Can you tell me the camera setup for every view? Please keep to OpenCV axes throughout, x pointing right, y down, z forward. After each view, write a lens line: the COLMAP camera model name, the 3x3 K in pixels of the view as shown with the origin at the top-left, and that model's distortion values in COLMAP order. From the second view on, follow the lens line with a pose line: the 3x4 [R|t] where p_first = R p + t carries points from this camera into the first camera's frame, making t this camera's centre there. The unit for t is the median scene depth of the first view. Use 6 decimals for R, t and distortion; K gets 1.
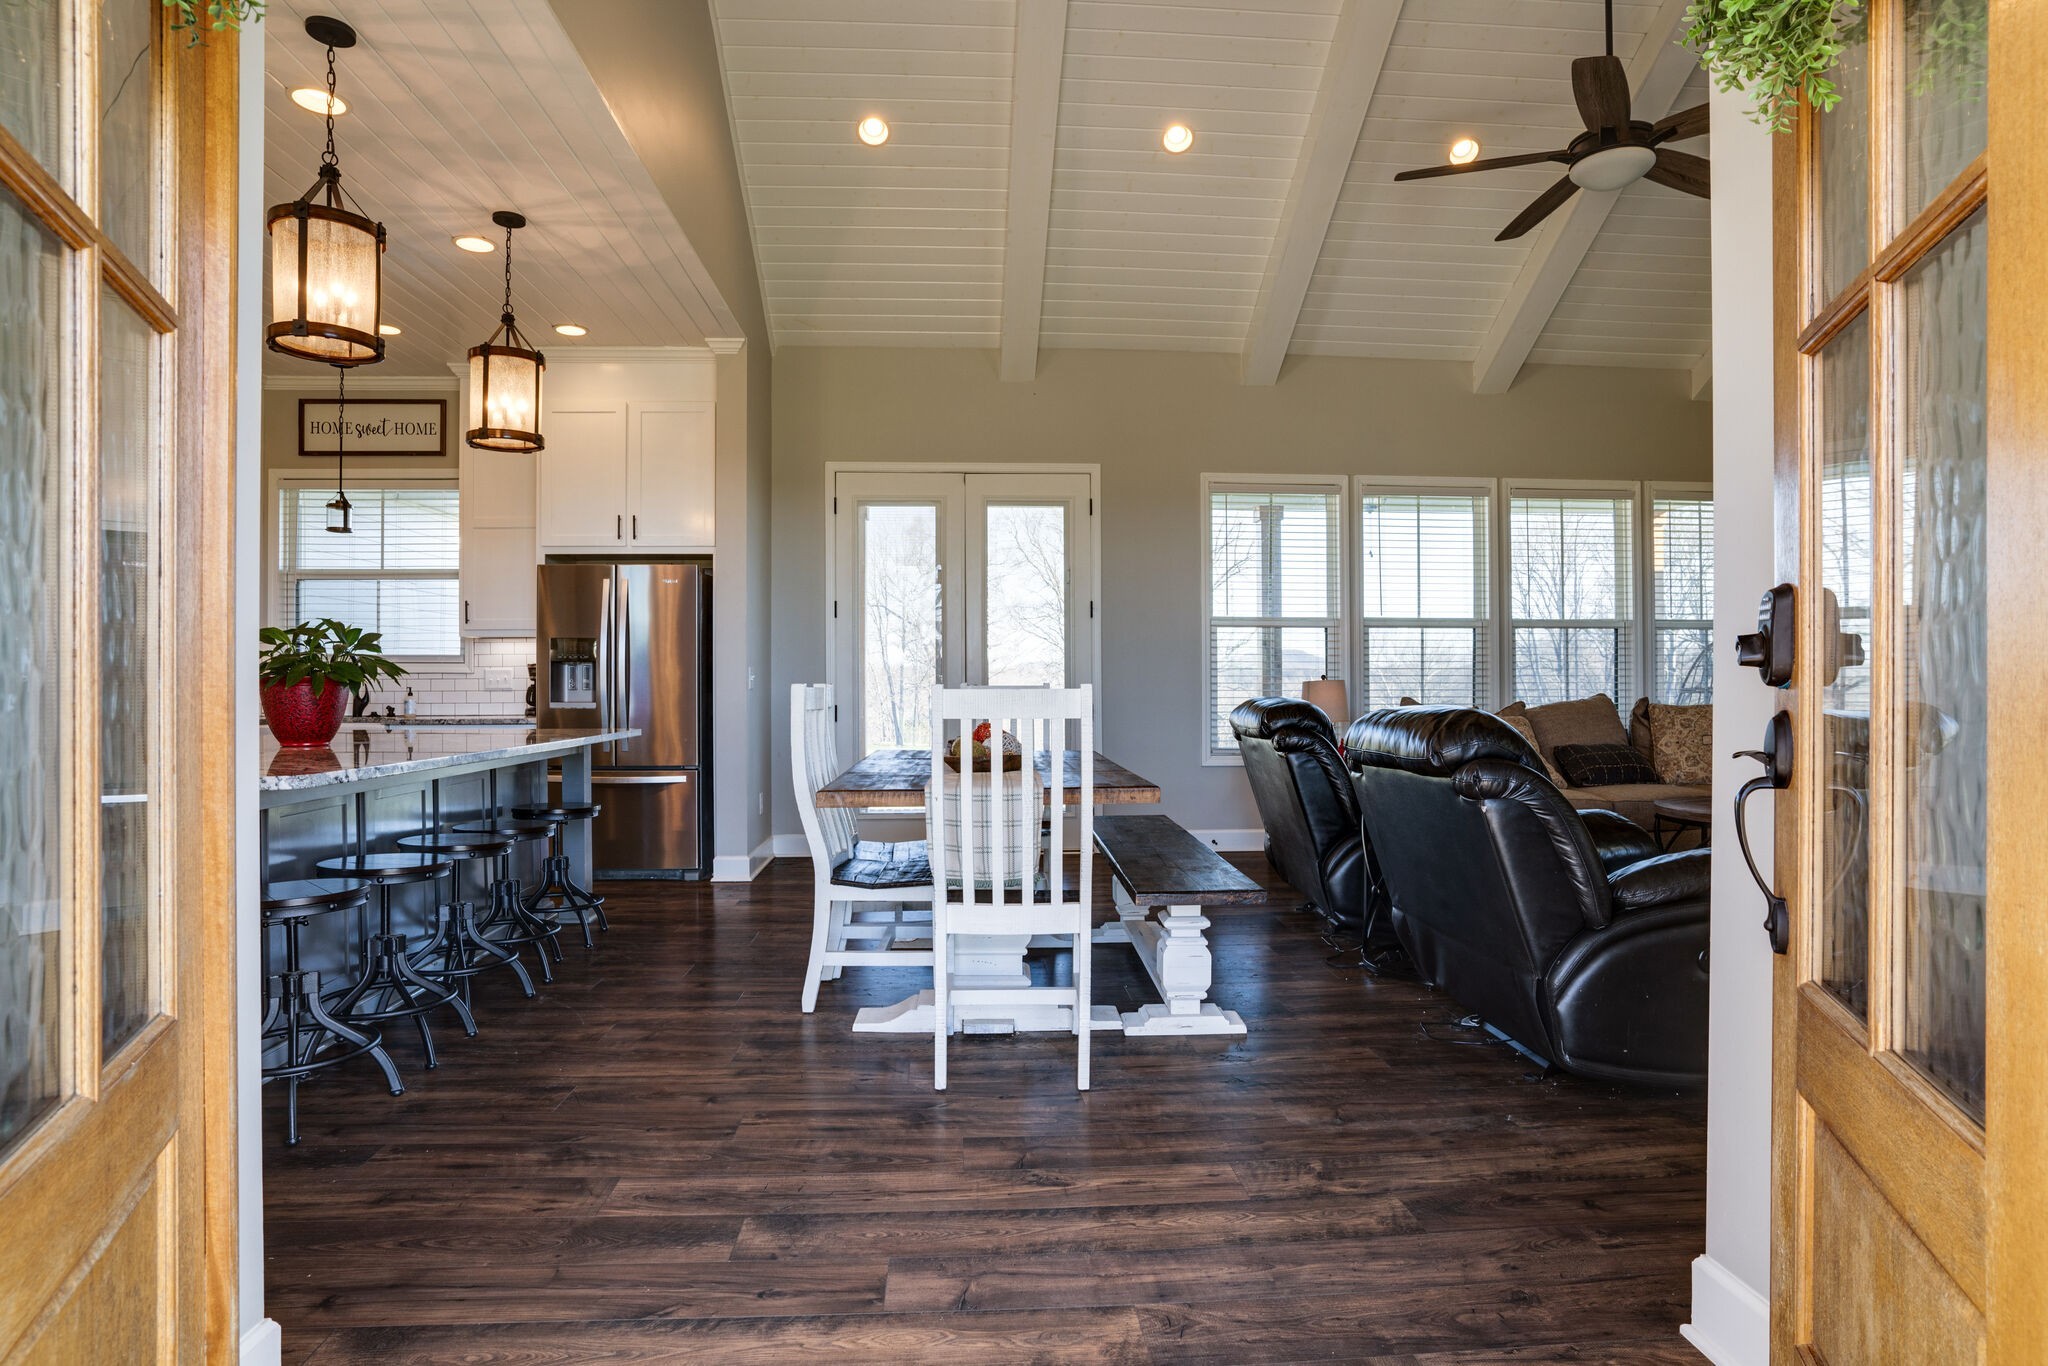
lens RADIAL K [[1103.9, 0, 1019.4], [0, 1103.9, 652.1], [0, 0, 1]] dist [-0.030659, 0.001537]
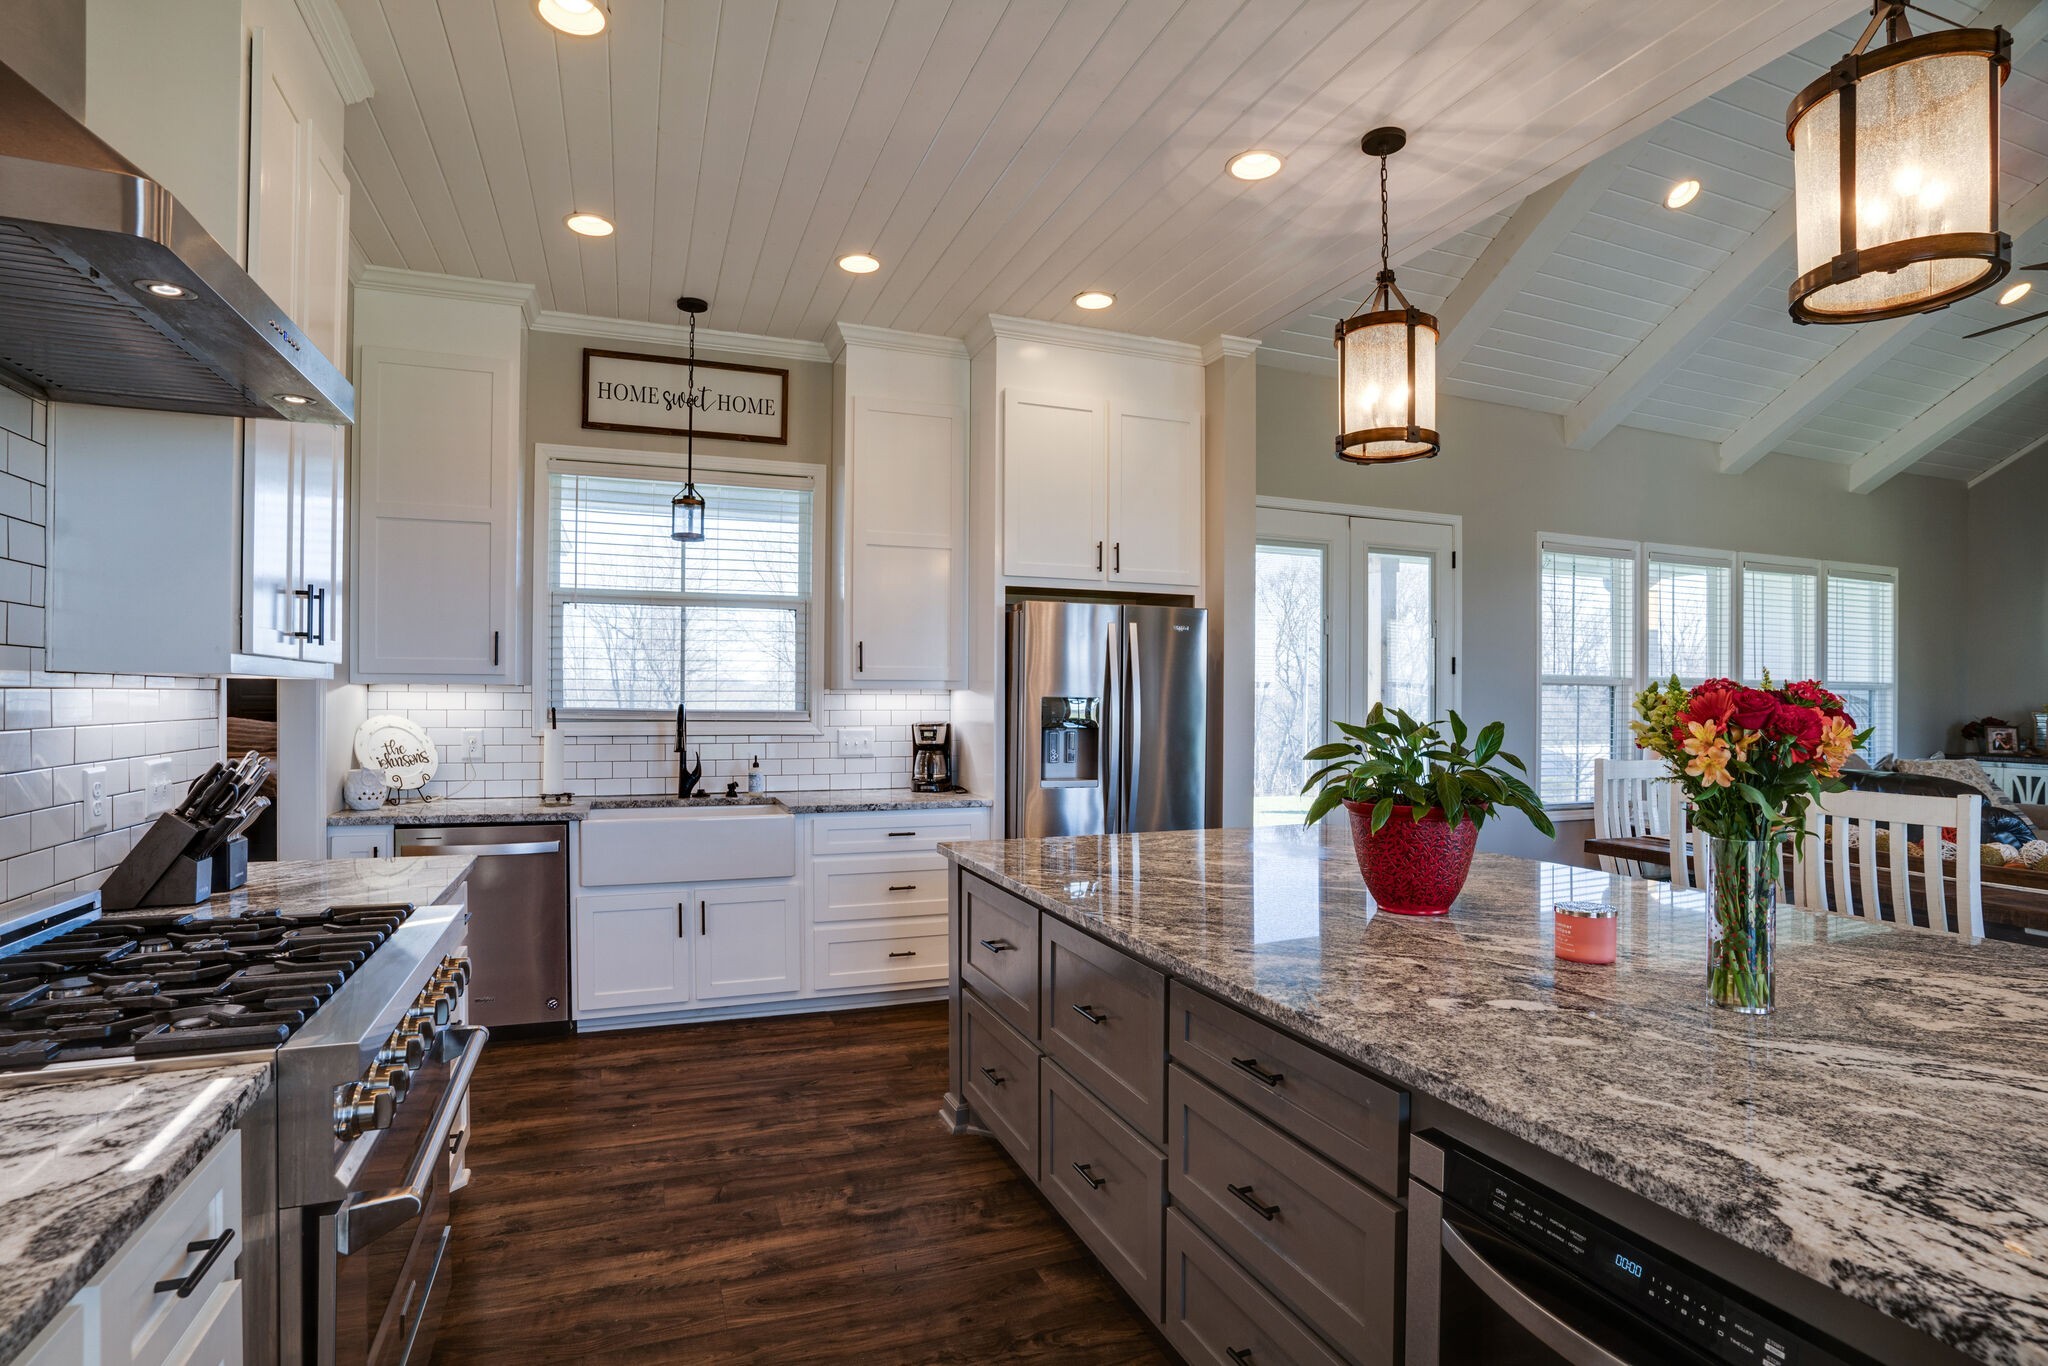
lens RADIAL K [[1016.5, 0, 1030.6], [0, 1016.5, 684.7], [0, 0, 1]] dist [-0.070396, 0.031250]
pose [[0.950682, 0.012548, 0.309913, -0.579796], [-0.017490, 0.999760, 0.013172, -0.027308], [-0.309673, -0.017943, 0.950674, 0.288525]]
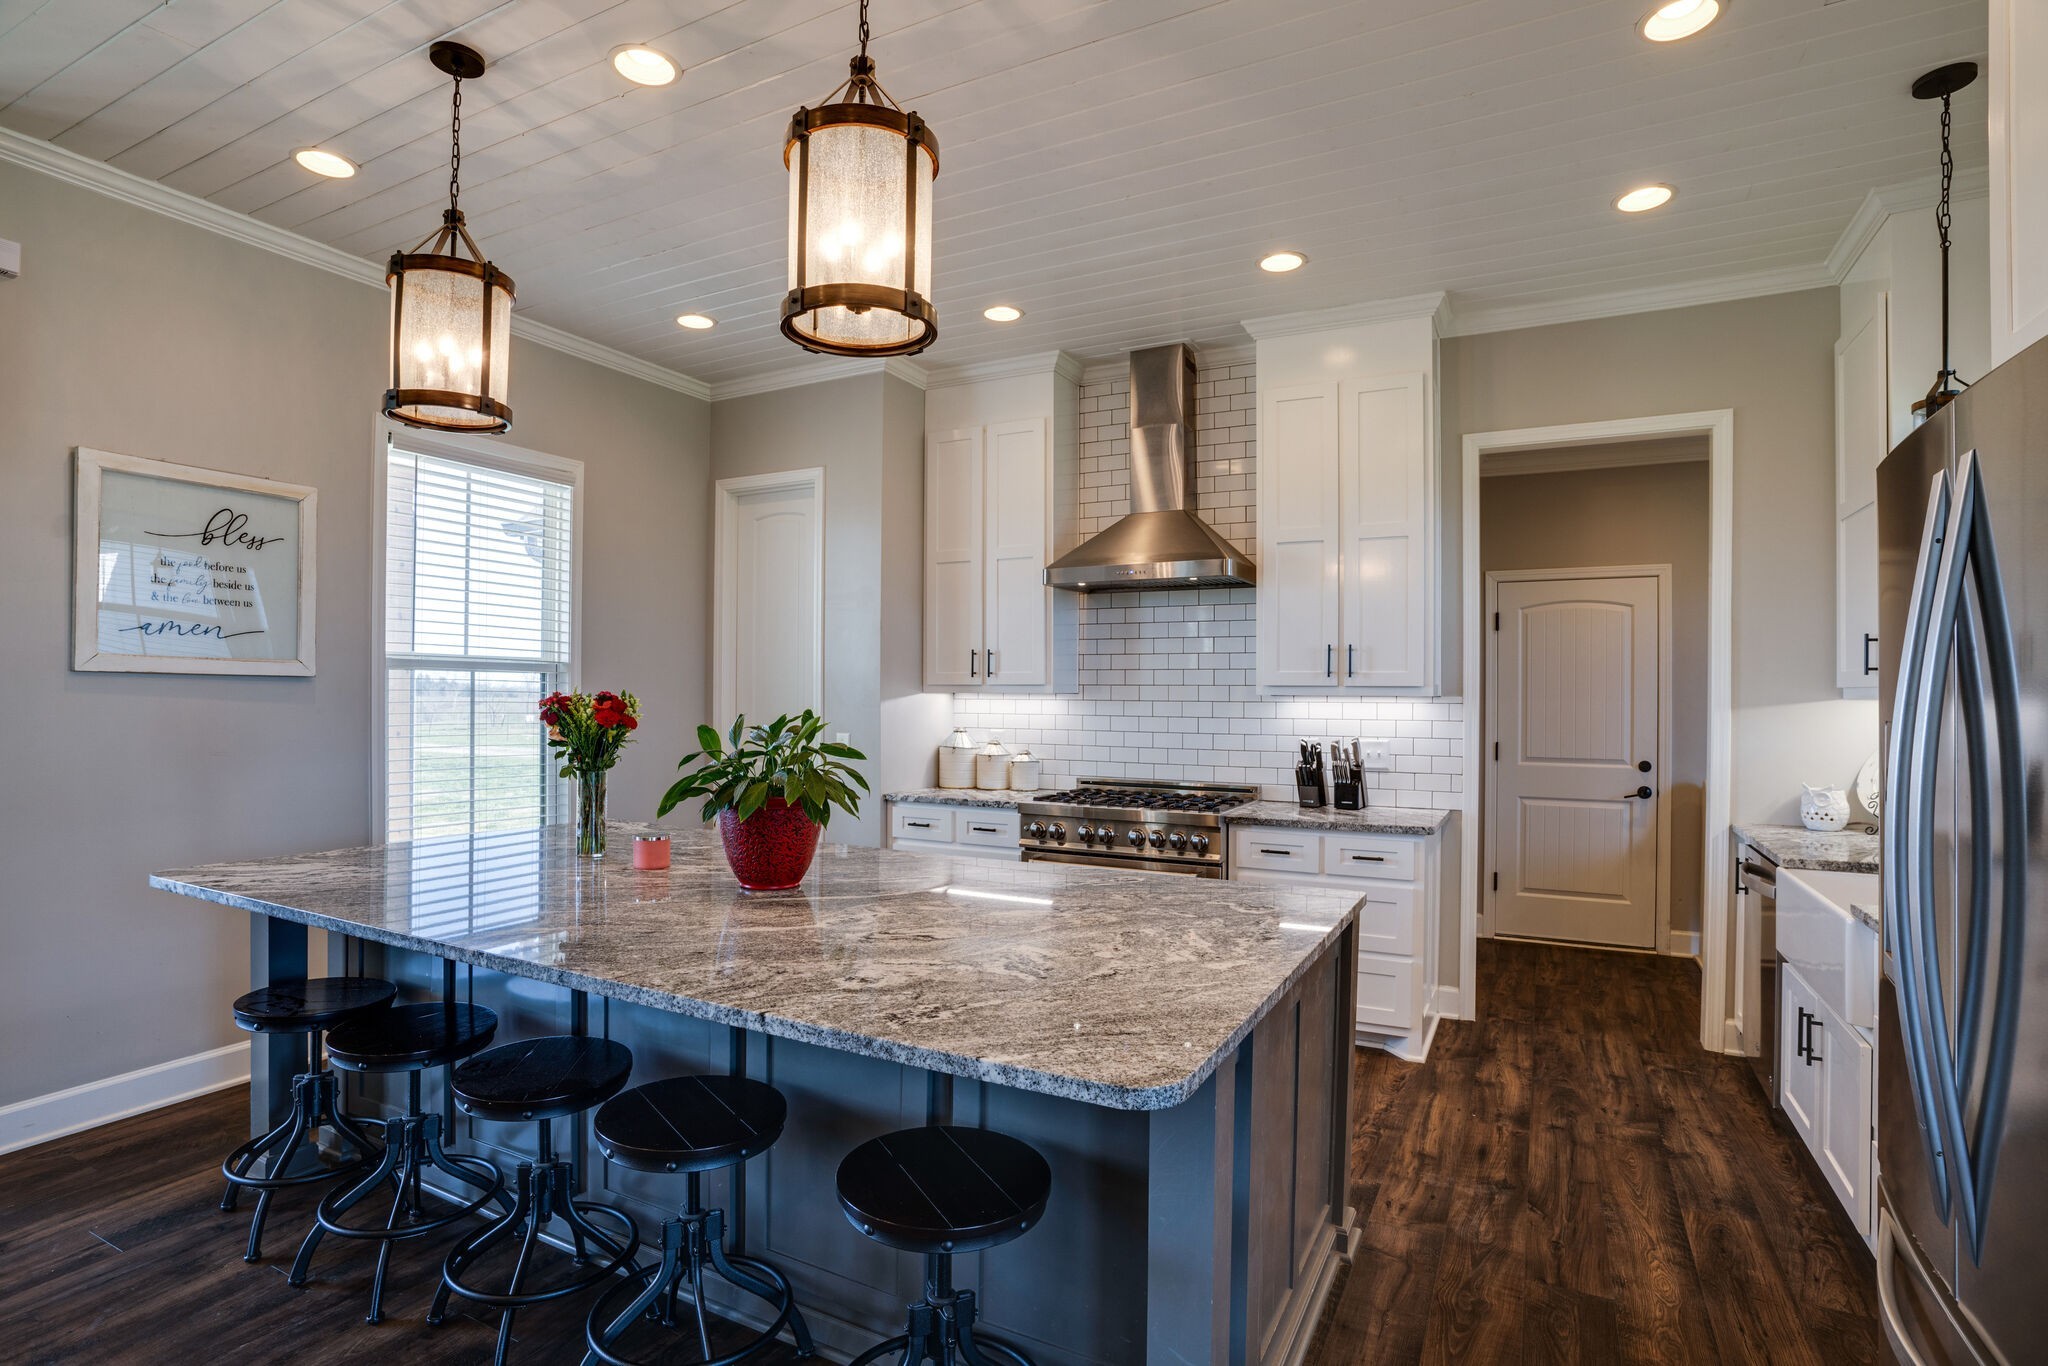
lens RADIAL K [[1016.5, 0, 1030.6], [0, 1016.5, 684.7], [0, 0, 1]] dist [-0.070396, 0.031250]
pose [[-0.511376, -0.008537, -0.859315, -0.089924], [0.014738, 0.999716, -0.018702, -0.017944], [0.859231, -0.022229, -0.511105, 0.834767]]
